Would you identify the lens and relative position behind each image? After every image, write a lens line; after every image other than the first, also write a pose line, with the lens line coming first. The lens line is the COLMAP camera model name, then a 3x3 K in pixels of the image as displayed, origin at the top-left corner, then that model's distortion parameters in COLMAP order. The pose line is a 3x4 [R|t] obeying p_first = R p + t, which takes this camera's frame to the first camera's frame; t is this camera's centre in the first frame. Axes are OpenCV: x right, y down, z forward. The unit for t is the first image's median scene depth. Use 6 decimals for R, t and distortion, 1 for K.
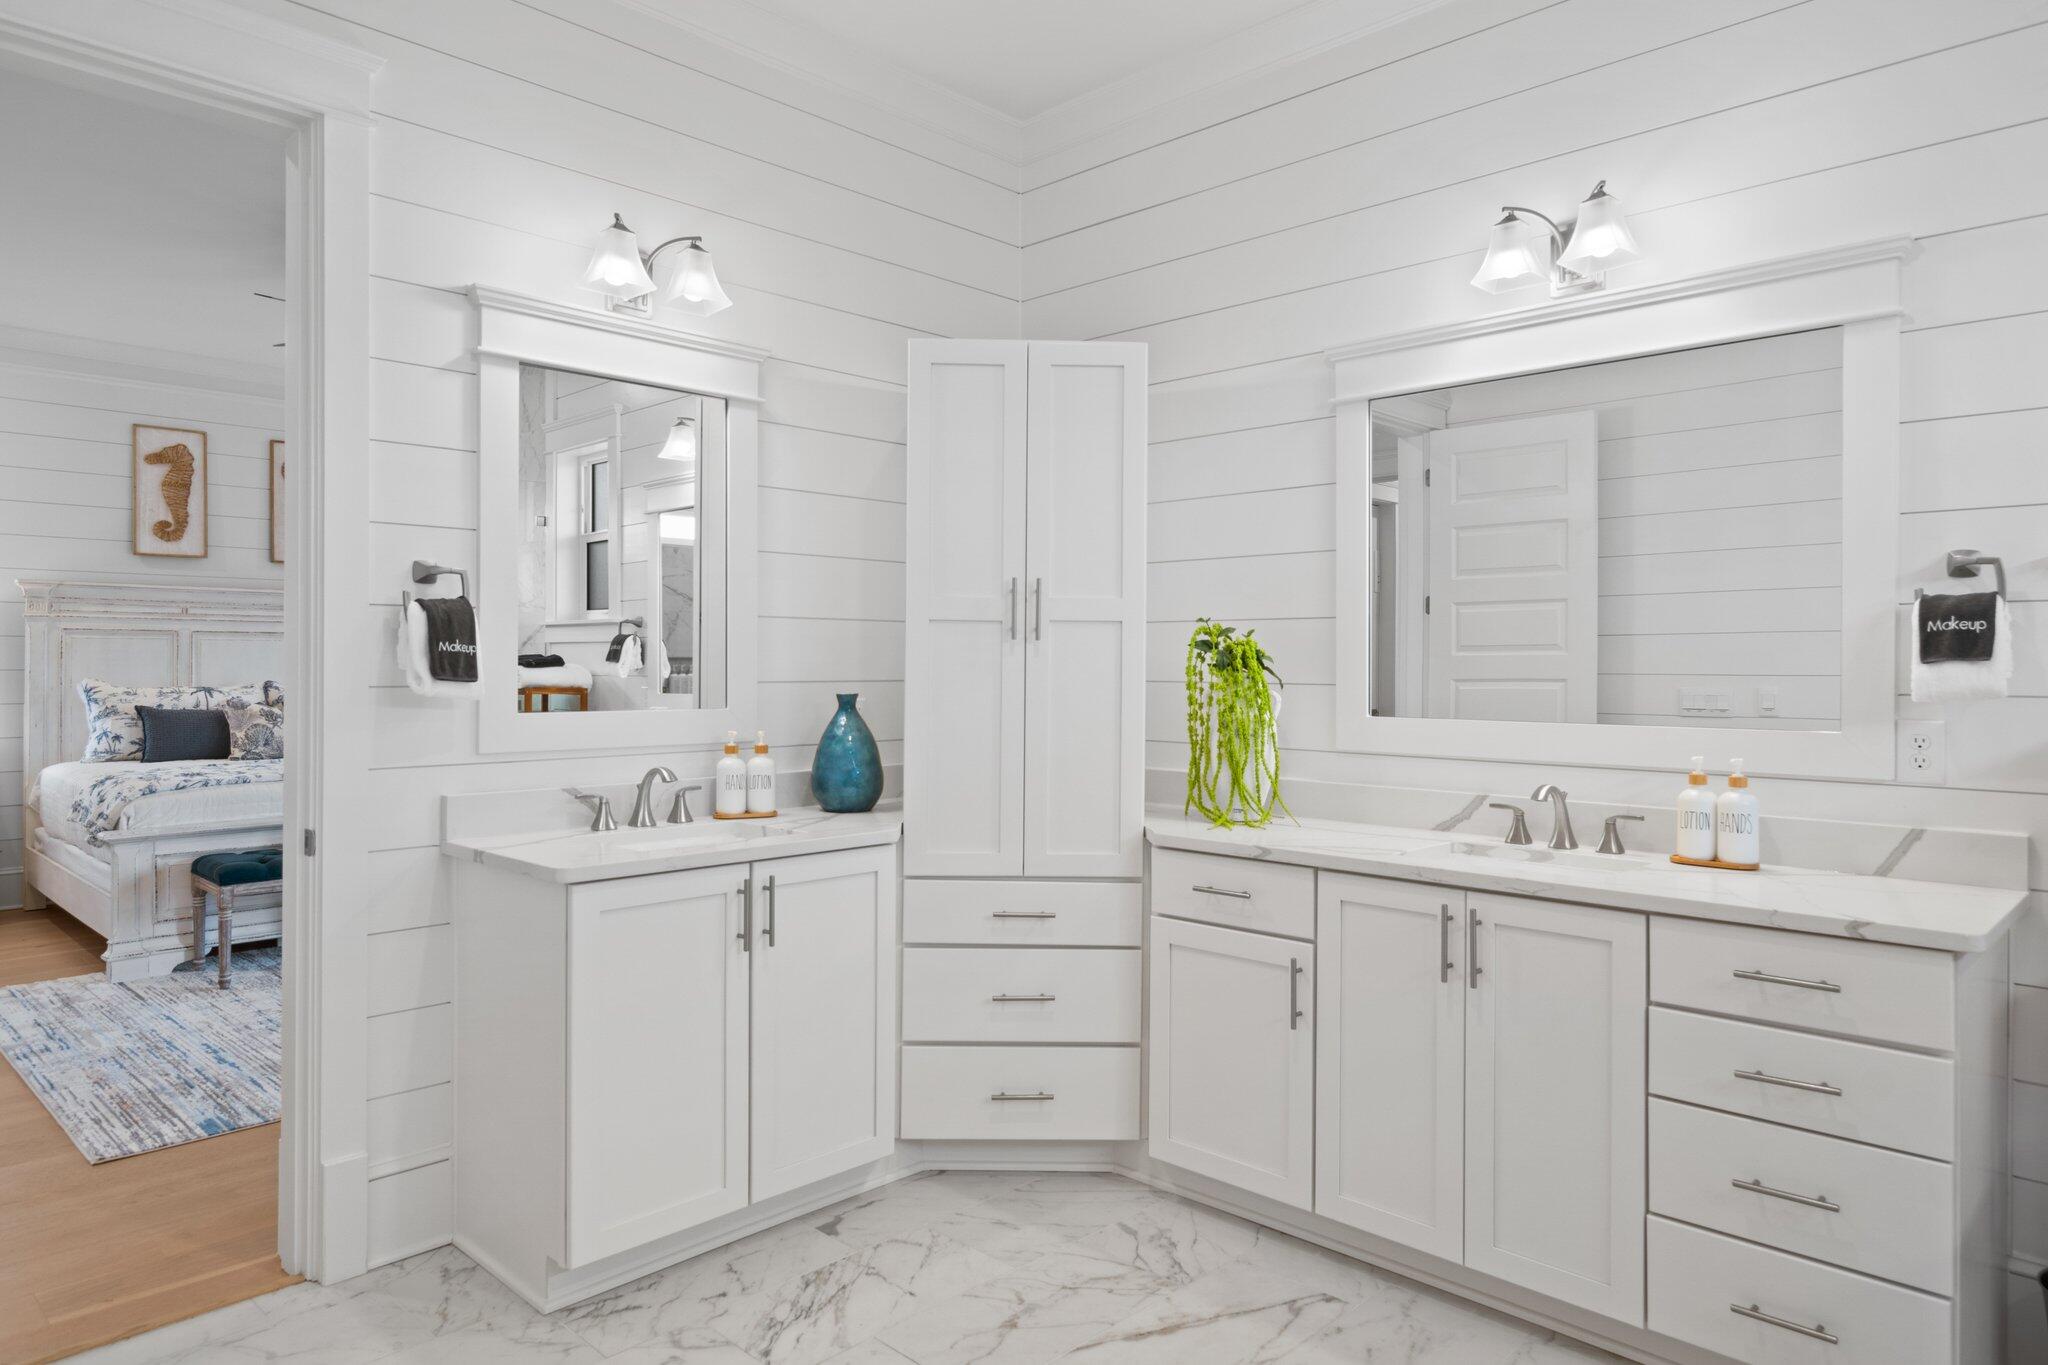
lens RADIAL K [[1266.9, 0, 1022.5], [0, 1266.9, 669.8], [0, 0, 1]] dist [-0.000073, 0.000006]
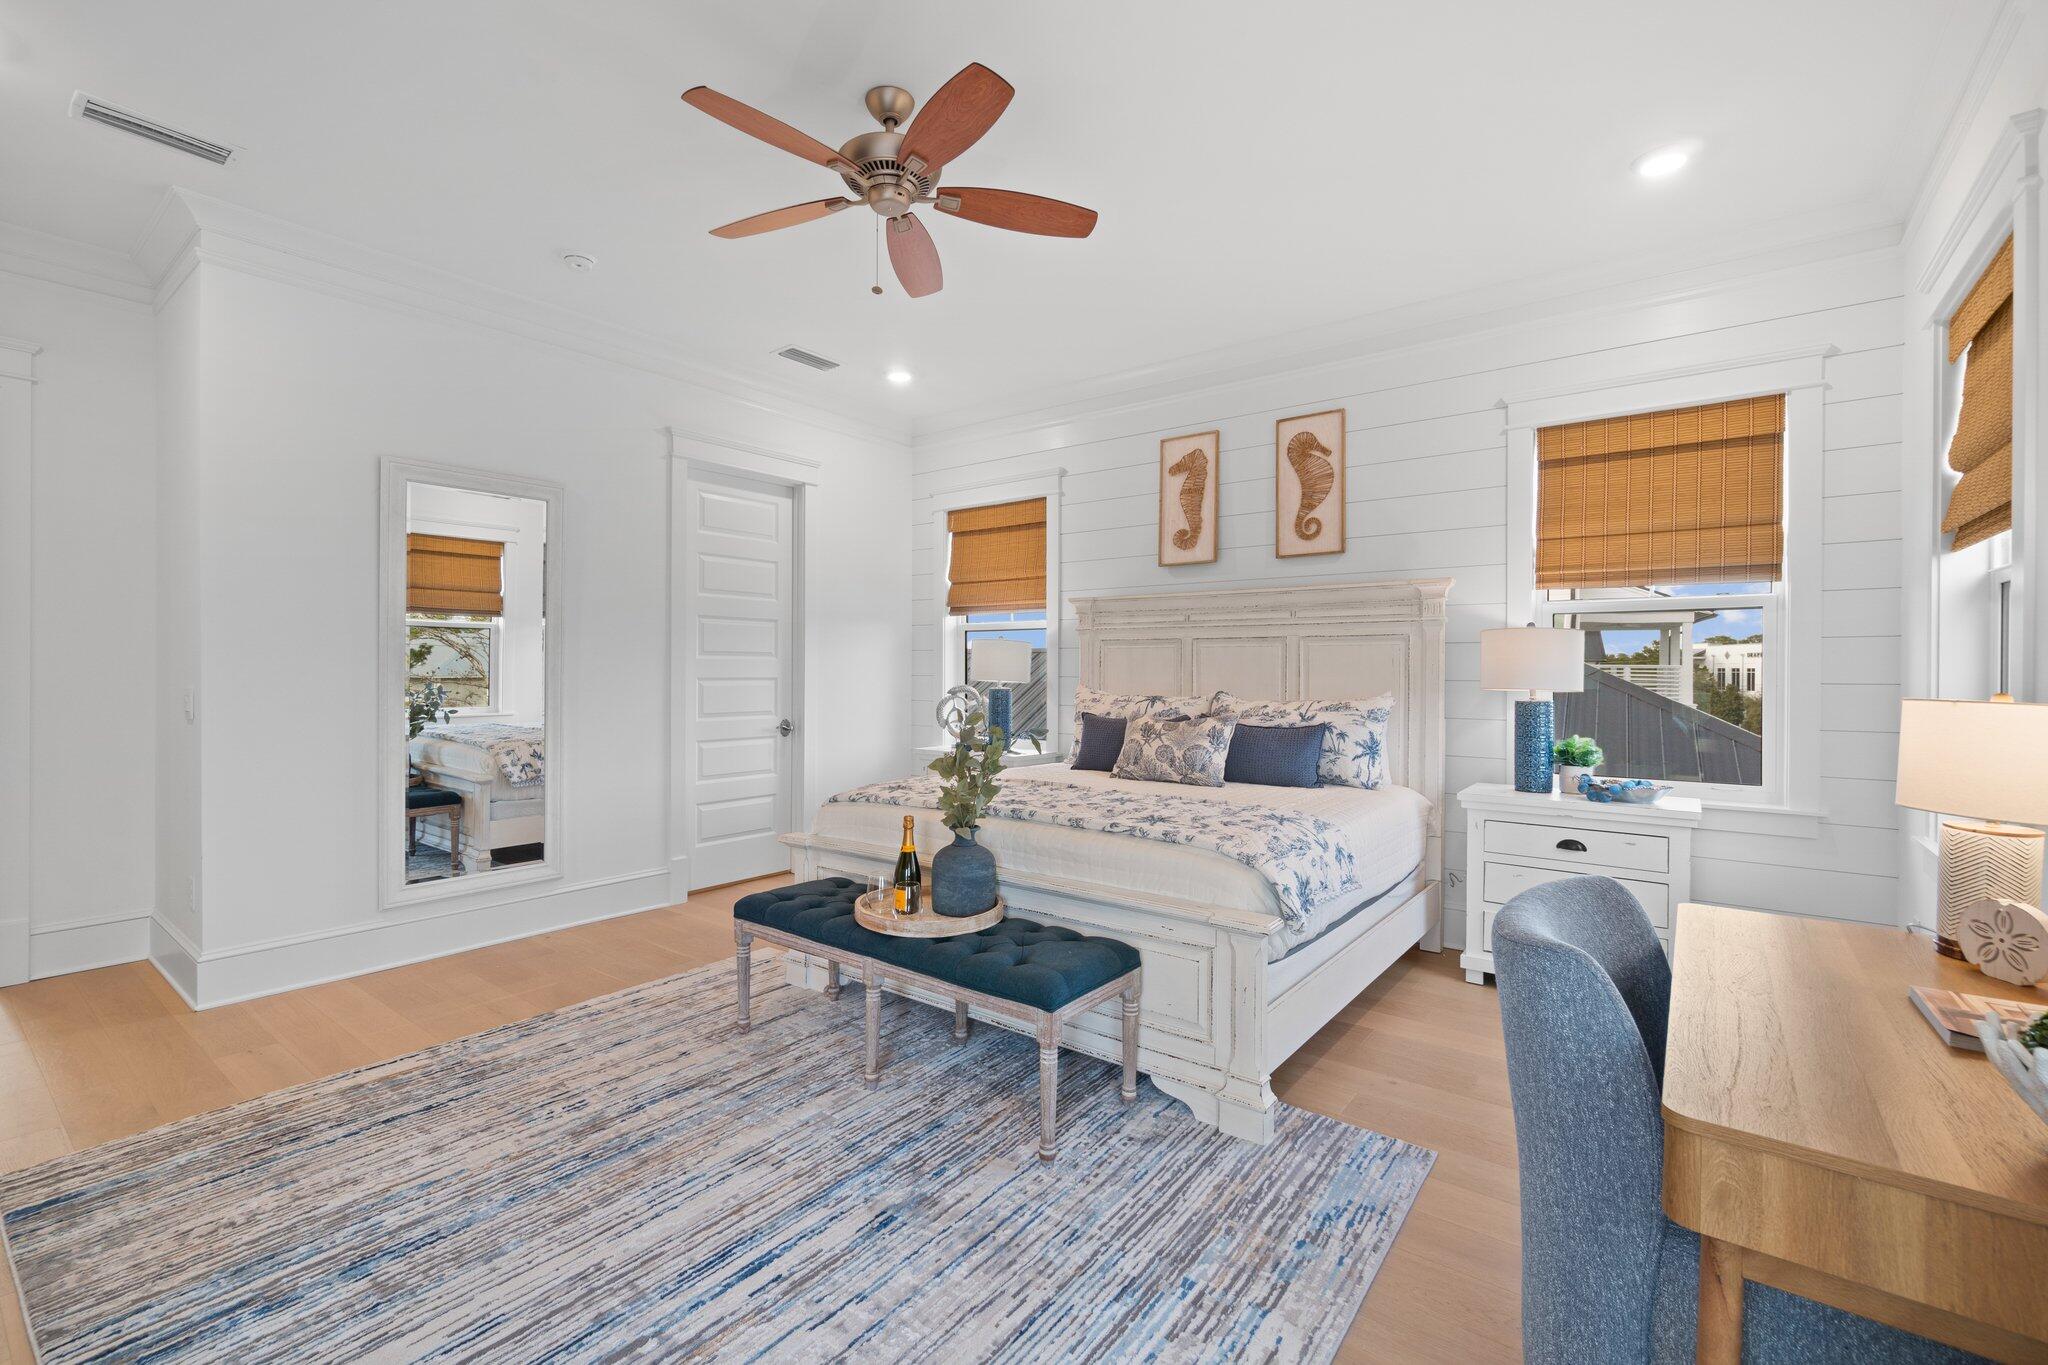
lens RADIAL K [[891.8, 0, 1022.2], [0, 891.8, 679.0], [0, 0, 1]] dist [-0.001291, -0.000166]
pose [[0.116779, 0.004644, -0.993147, 0.008403], [-0.014466, 0.999891, 0.002974, 0.000389], [0.993053, 0.014020, 0.116833, 0.793410]]
